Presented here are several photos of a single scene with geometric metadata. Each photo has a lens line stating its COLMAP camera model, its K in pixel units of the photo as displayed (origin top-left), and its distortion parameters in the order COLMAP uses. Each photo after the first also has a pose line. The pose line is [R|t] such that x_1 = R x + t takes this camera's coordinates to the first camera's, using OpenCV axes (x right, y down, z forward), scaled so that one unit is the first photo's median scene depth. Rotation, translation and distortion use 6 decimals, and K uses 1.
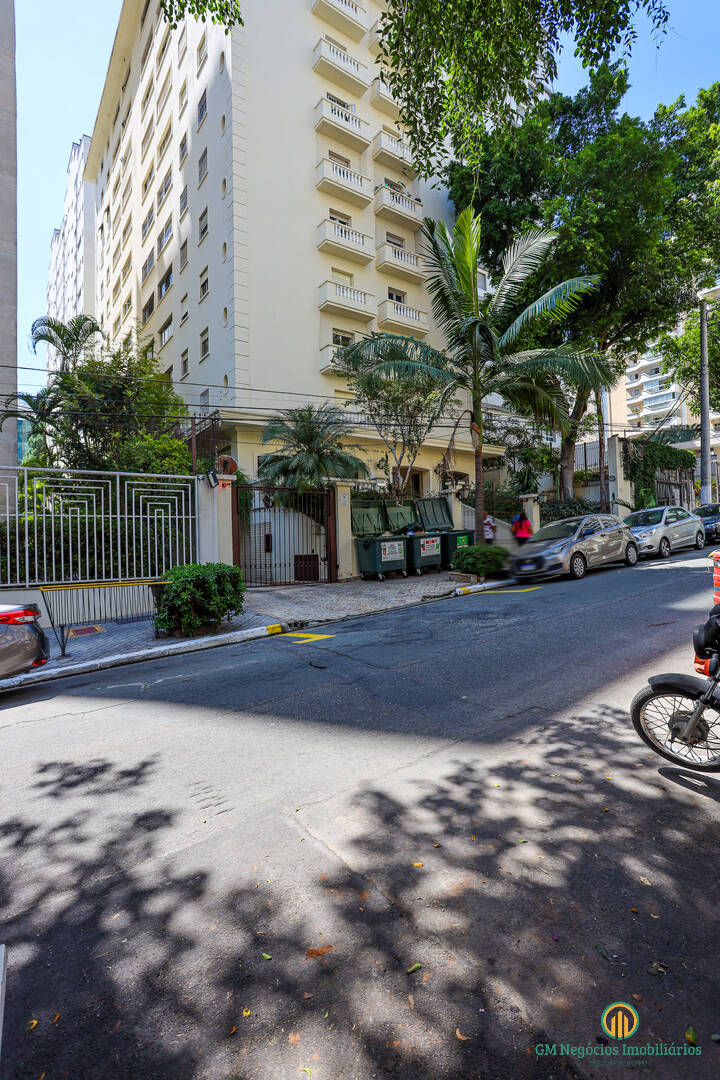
lens RADIAL K [[524.4, 0, 366.4], [0, 524.4, 540.1], [0, 0, 1]] dist [-0.073299, 0.032375]
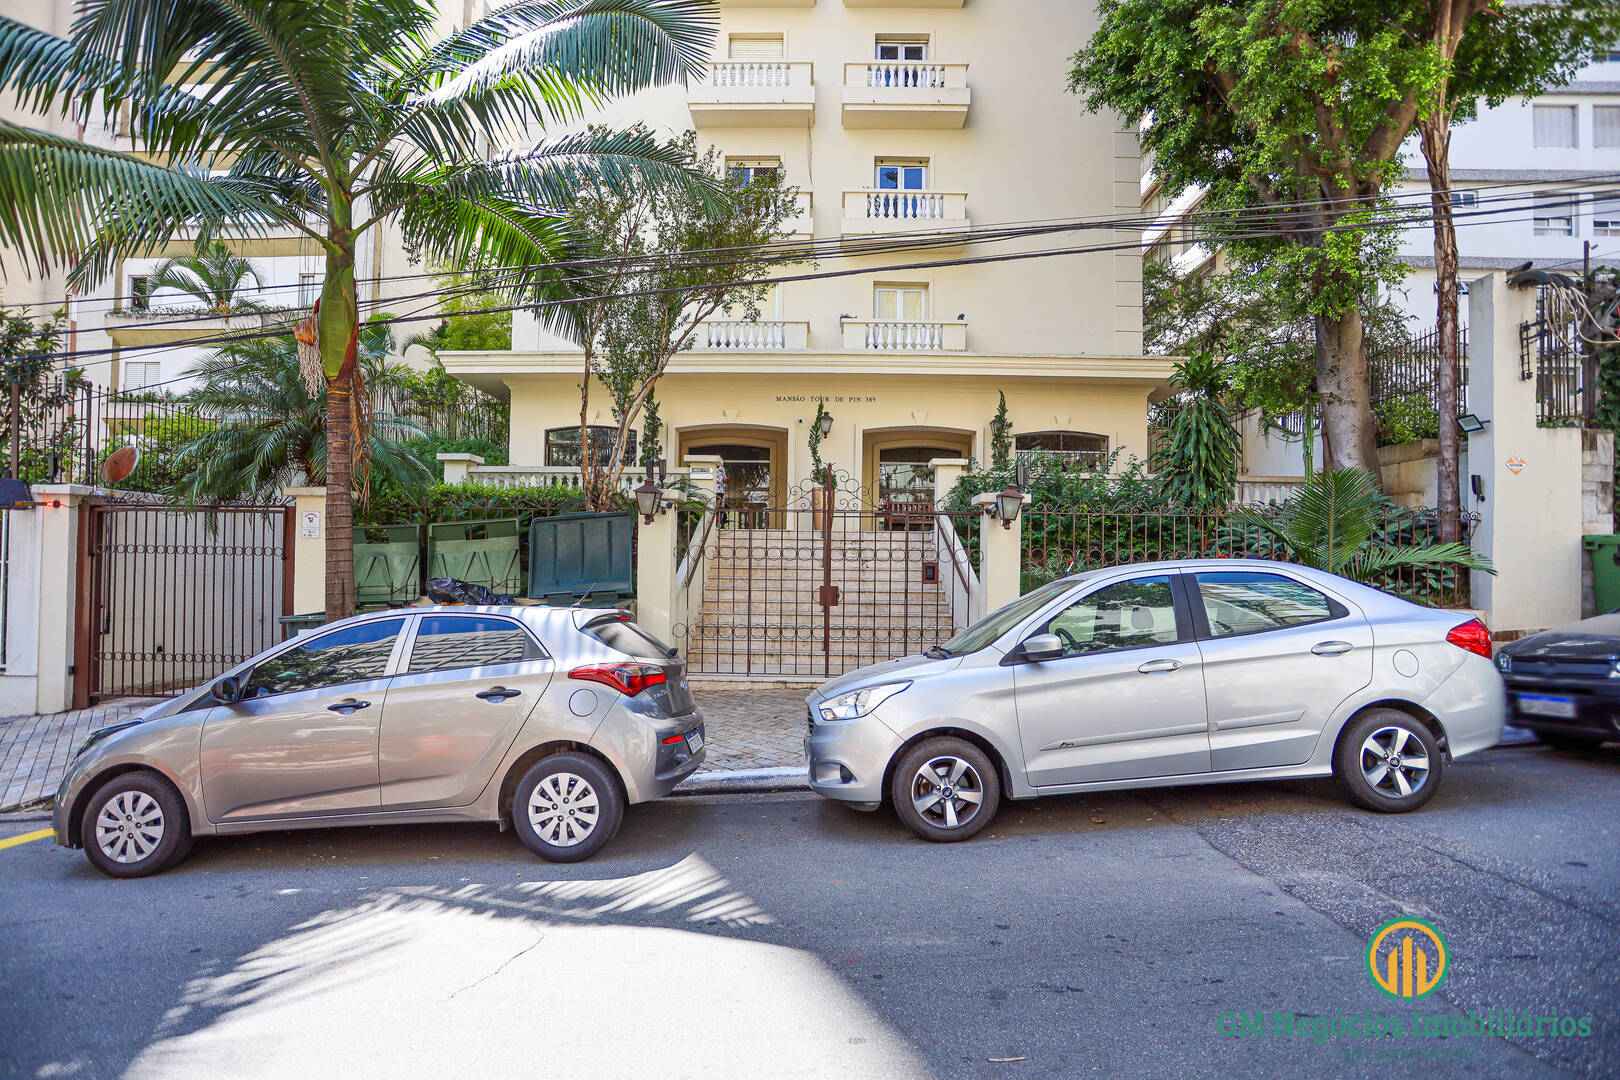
lens RADIAL K [[792.5, 0, 808.5], [0, 792.5, 548.5], [0, 0, 1]] dist [-0.076904, 0.038795]
pose [[0.797335, 0.027453, -0.602912, 0.701599], [-0.025765, 0.999603, 0.011442, -0.075191], [0.602986, 0.006411, 0.797726, 0.716519]]
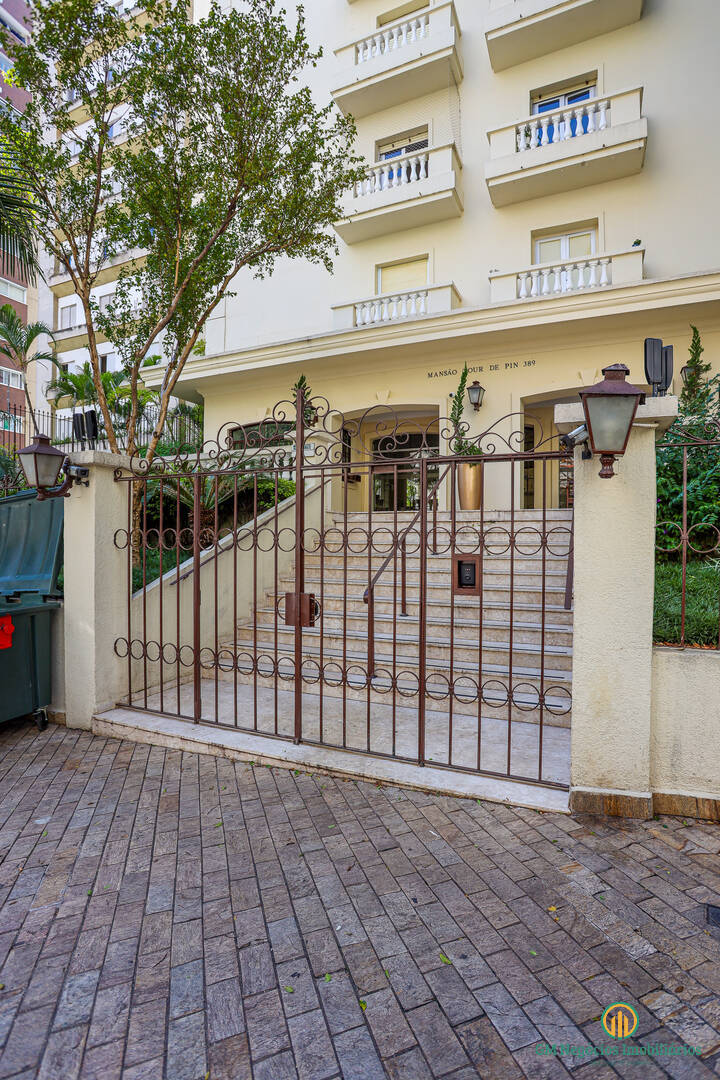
lens RADIAL K [[524.4, 0, 366.4], [0, 524.4, 540.1], [0, 0, 1]] dist [-0.073299, 0.032375]
pose [[0.500049, 0.029097, -0.865508, 0.557118], [-0.006700, 0.999535, 0.029732, -0.070824], [0.865971, -0.009069, 0.500011, 1.159208]]
